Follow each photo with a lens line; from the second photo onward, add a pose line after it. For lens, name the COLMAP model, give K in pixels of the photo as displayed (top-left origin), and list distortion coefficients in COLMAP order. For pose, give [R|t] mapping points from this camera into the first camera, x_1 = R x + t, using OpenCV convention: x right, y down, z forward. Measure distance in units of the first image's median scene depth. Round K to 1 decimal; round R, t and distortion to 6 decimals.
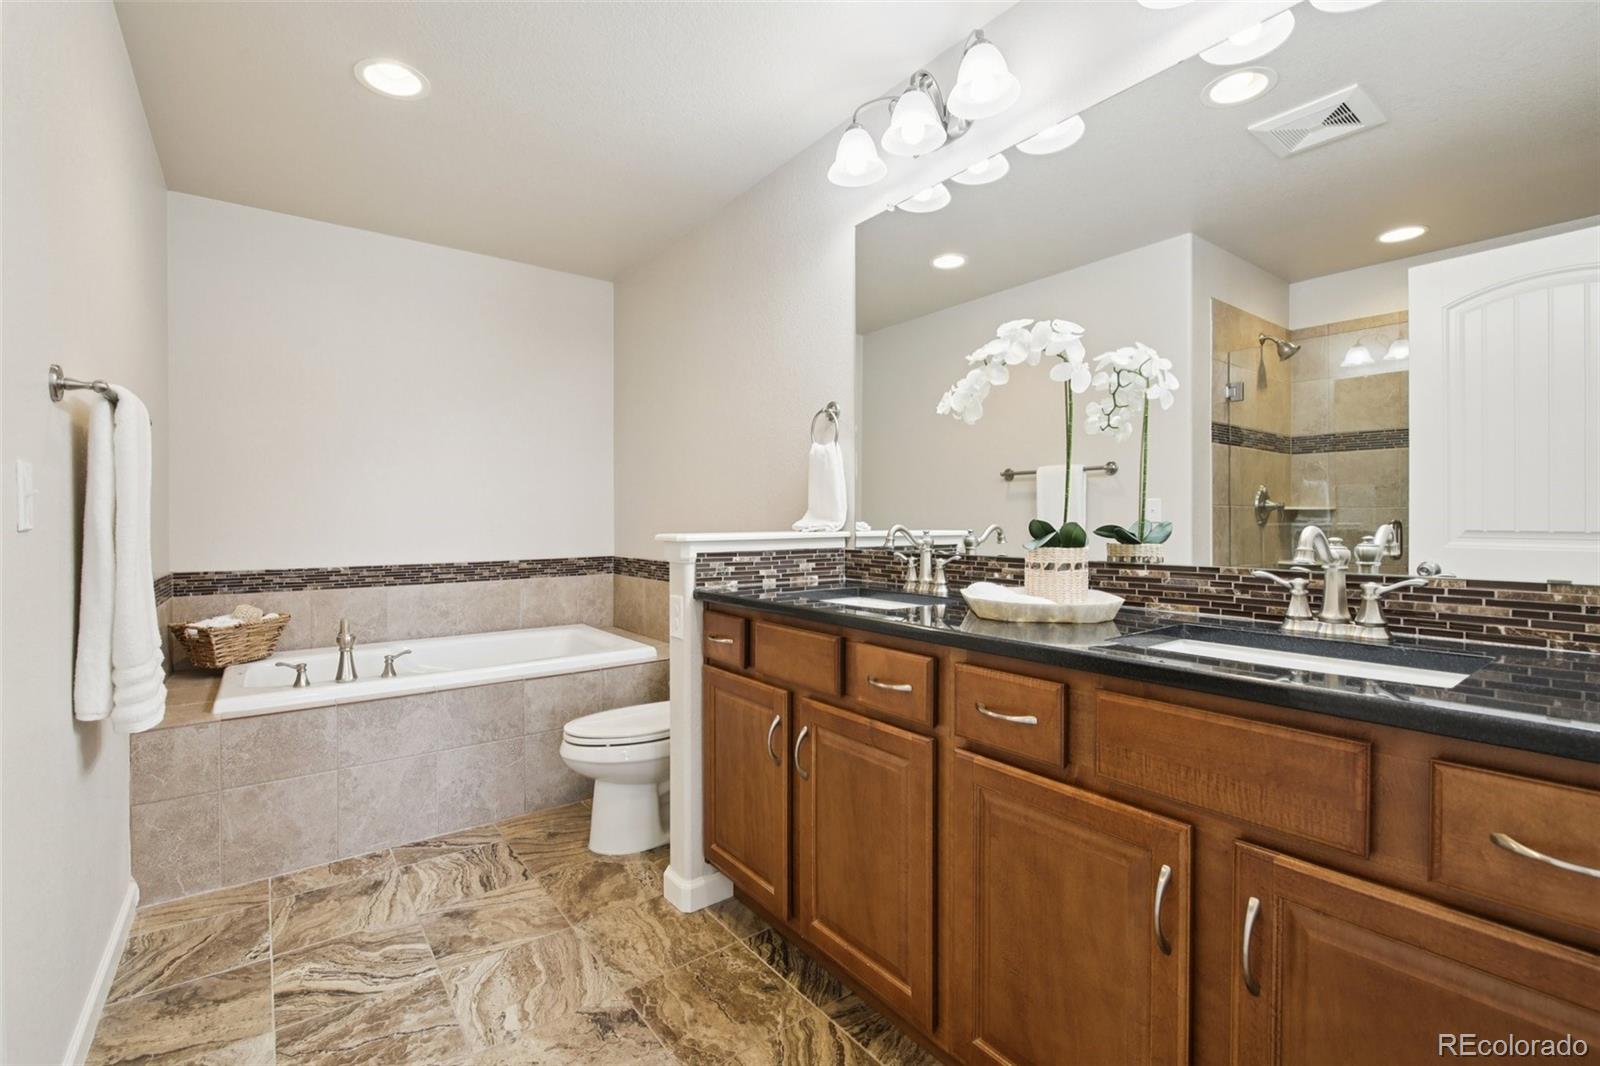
lens RADIAL K [[700.9, 0, 788.9], [0, 700.9, 523.0], [0, 0, 1]] dist [-0.000869, -0.003016]
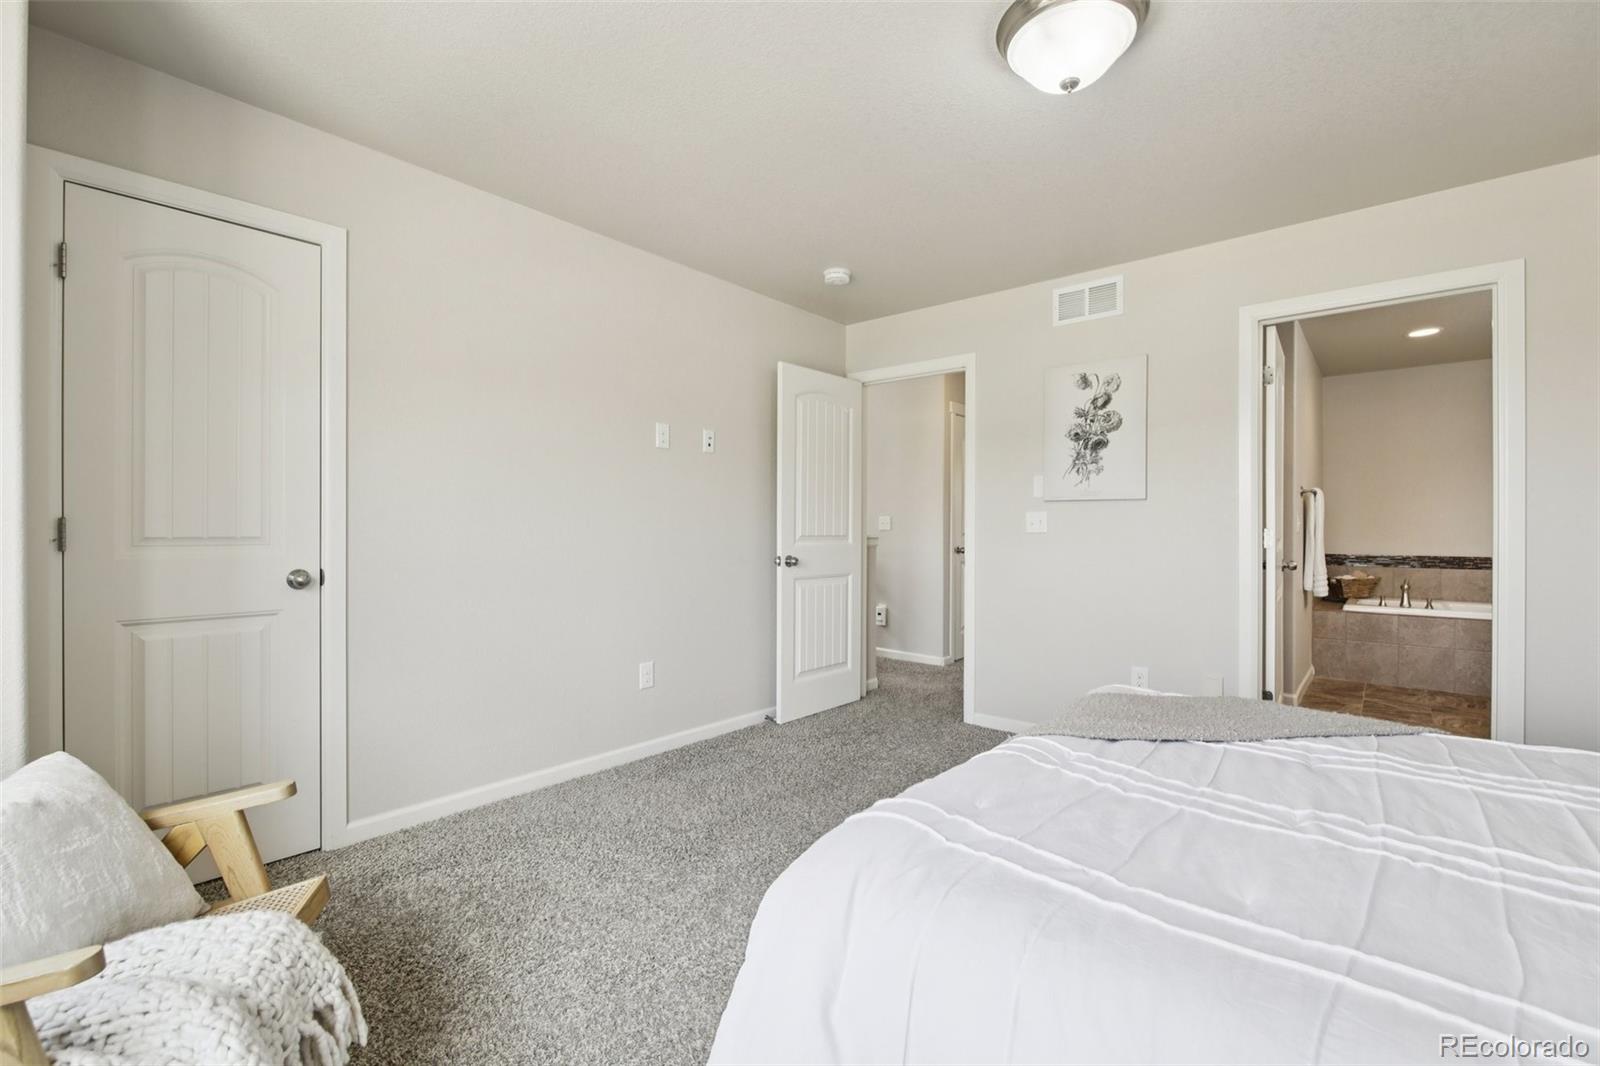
lens RADIAL K [[700.9, 0, 811.5], [0, 700.9, 531.7], [0, 0, 1]] dist [-0.000869, -0.003016]
pose [[0.231521, 0.000608, -0.972830, 1.061800], [-0.006073, 0.999981, -0.000820, 0.015725], [0.972811, 0.006098, 0.231520, -1.296530]]
